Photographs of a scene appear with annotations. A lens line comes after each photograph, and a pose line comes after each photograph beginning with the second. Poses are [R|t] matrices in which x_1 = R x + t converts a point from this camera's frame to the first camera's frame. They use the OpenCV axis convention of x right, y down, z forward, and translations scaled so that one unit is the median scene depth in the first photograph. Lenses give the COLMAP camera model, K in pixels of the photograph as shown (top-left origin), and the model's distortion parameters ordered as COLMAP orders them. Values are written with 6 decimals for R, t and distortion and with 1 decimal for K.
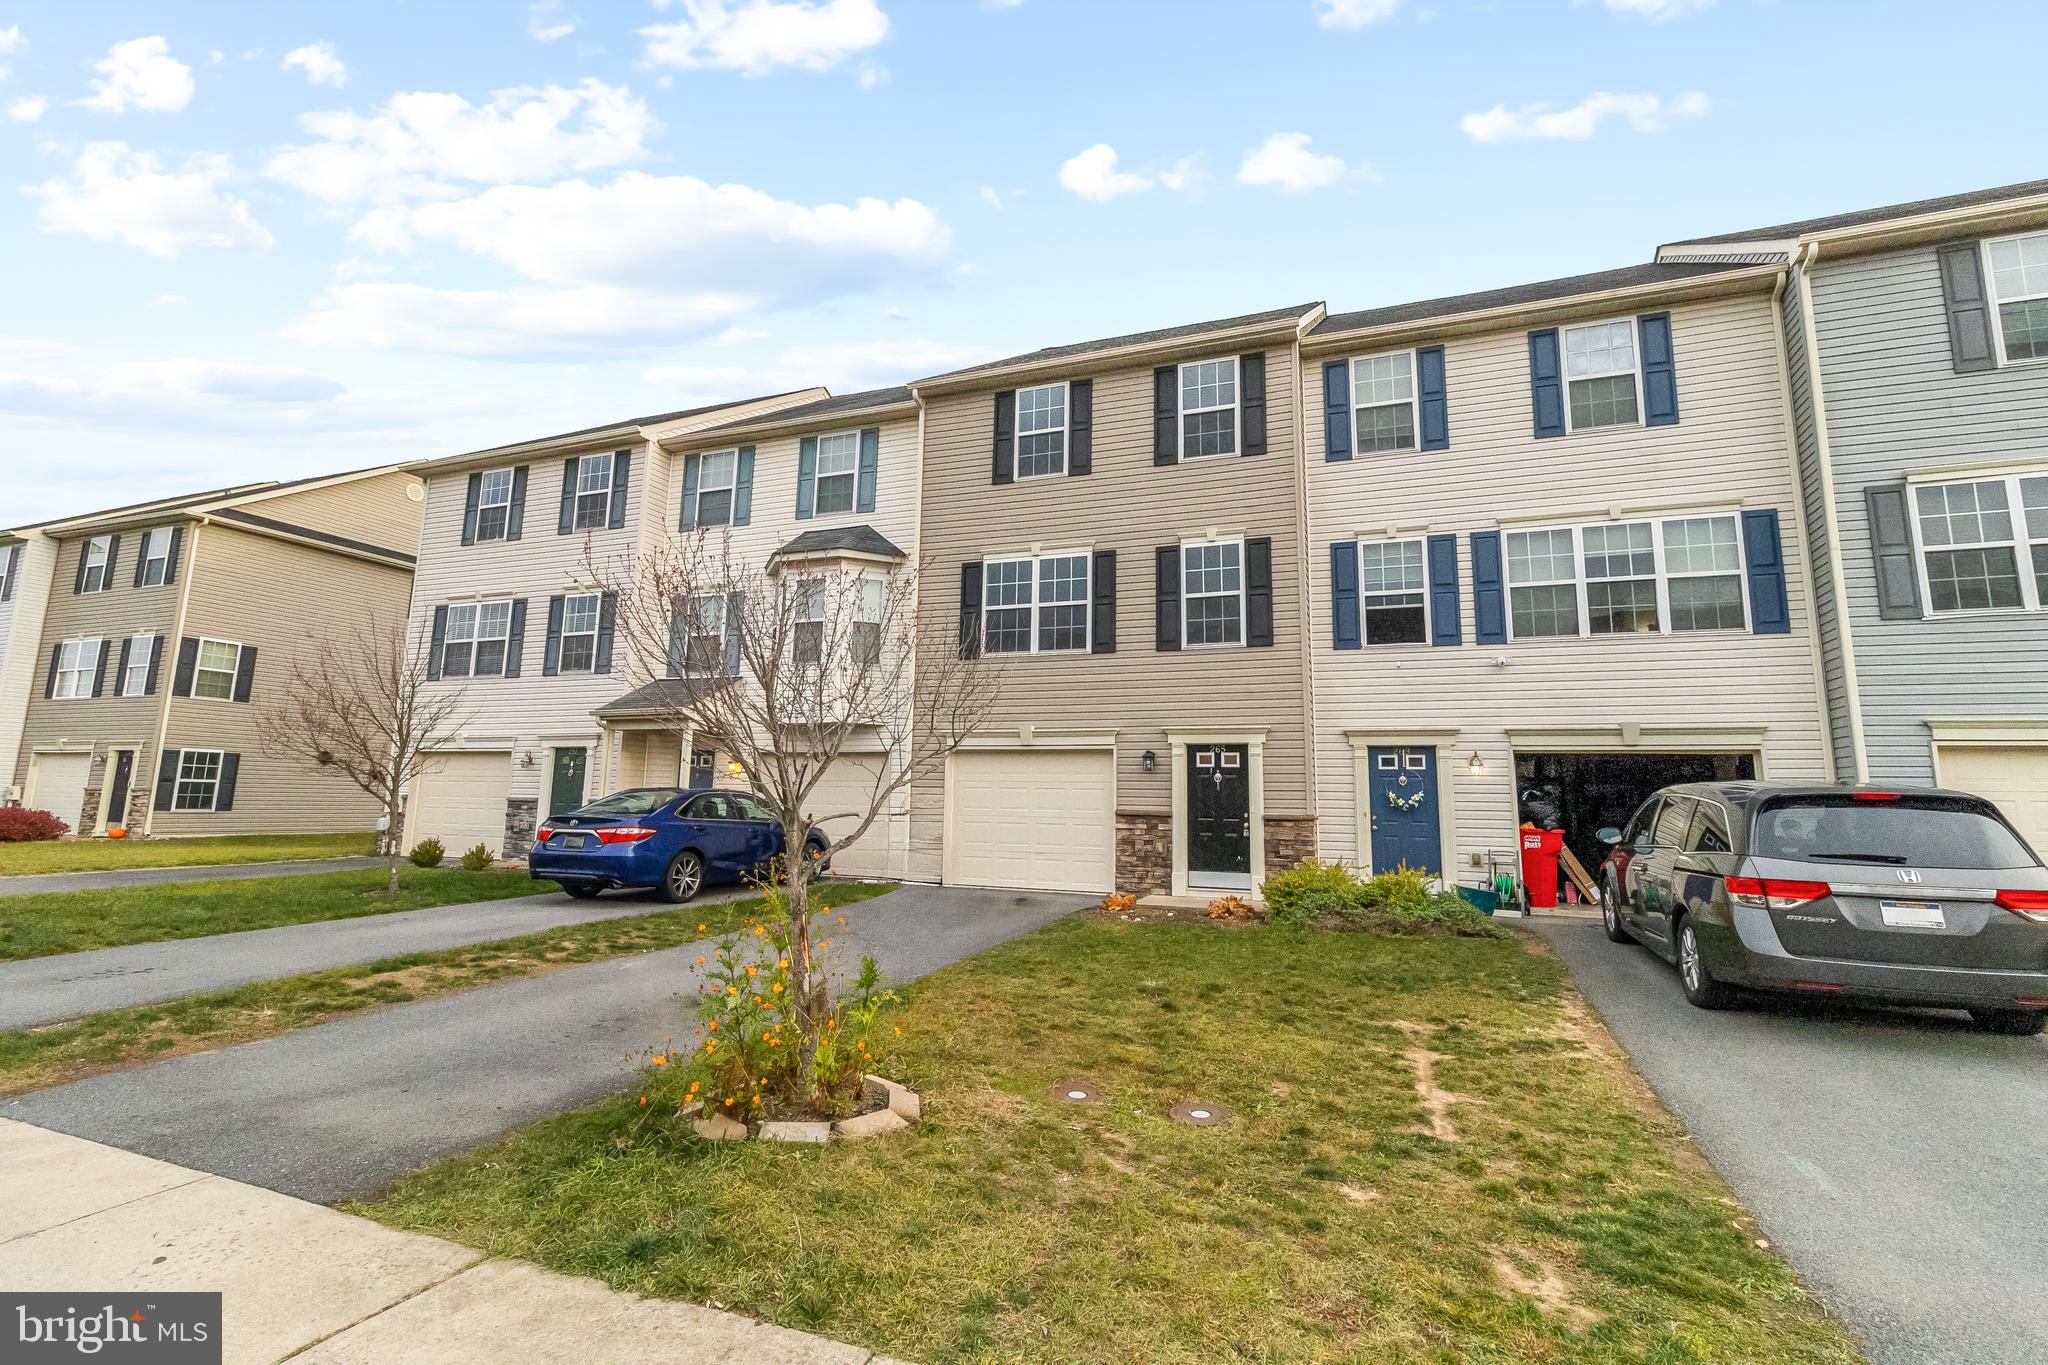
lens RADIAL K [[944.8, 0, 1024.0], [0, 944.8, 648.0], [0, 0, 1]] dist [0.004058, 0.000307]
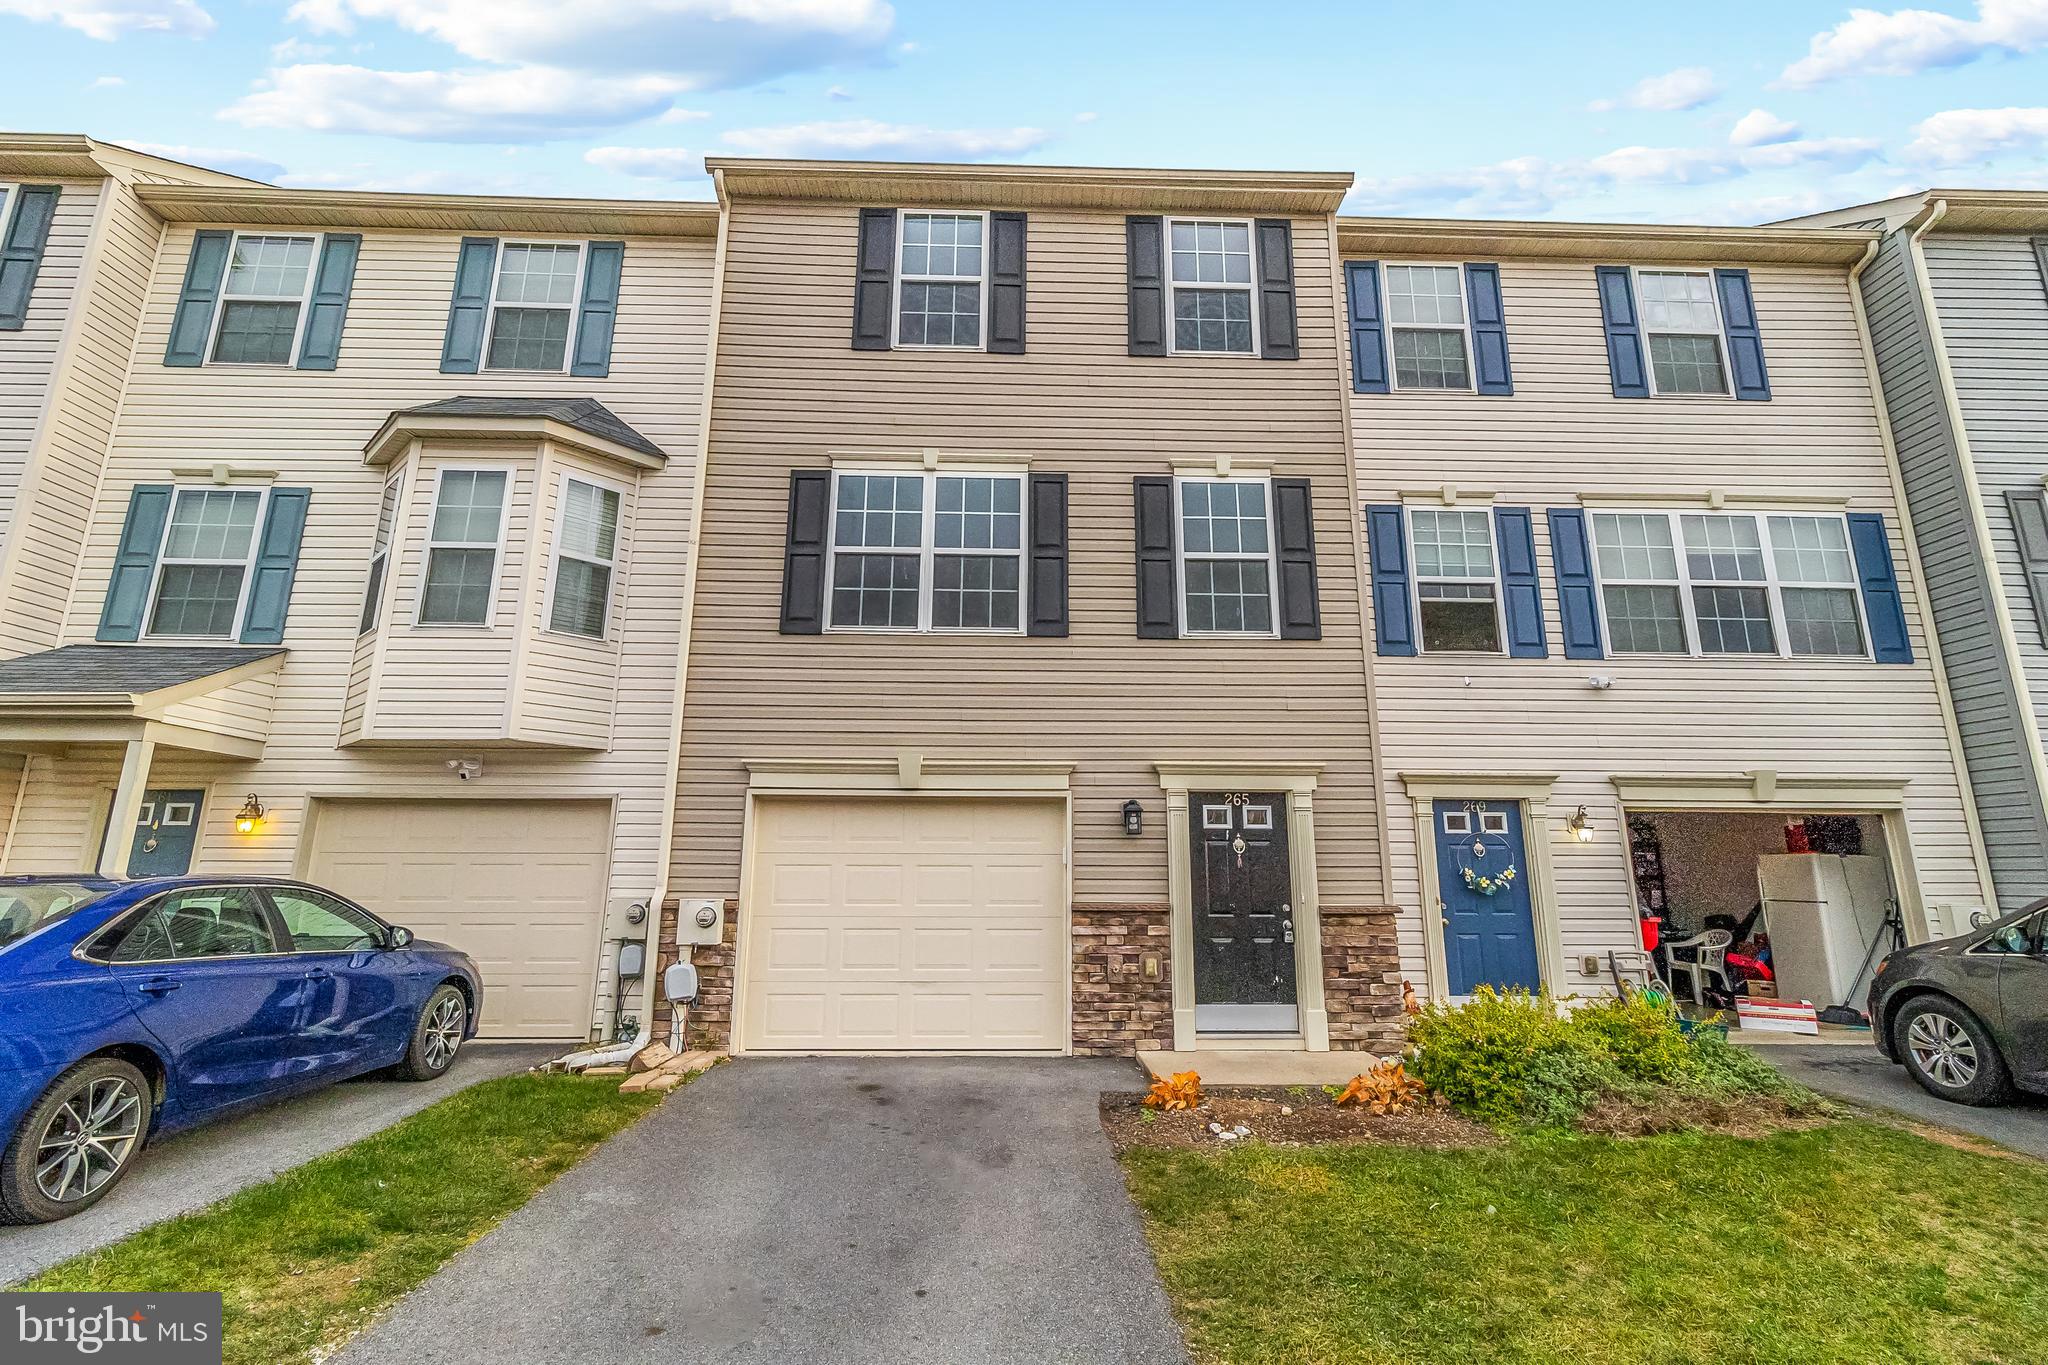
lens RADIAL K [[944.8, 0, 1024.0], [0, 944.8, 648.0], [0, 0, 1]] dist [0.004058, 0.000307]
pose [[0.915211, 0.080947, 0.394760, -0.173828], [-0.052980, 0.995284, -0.081258, 0.064701], [-0.399476, 0.053454, 0.915184, 0.474303]]
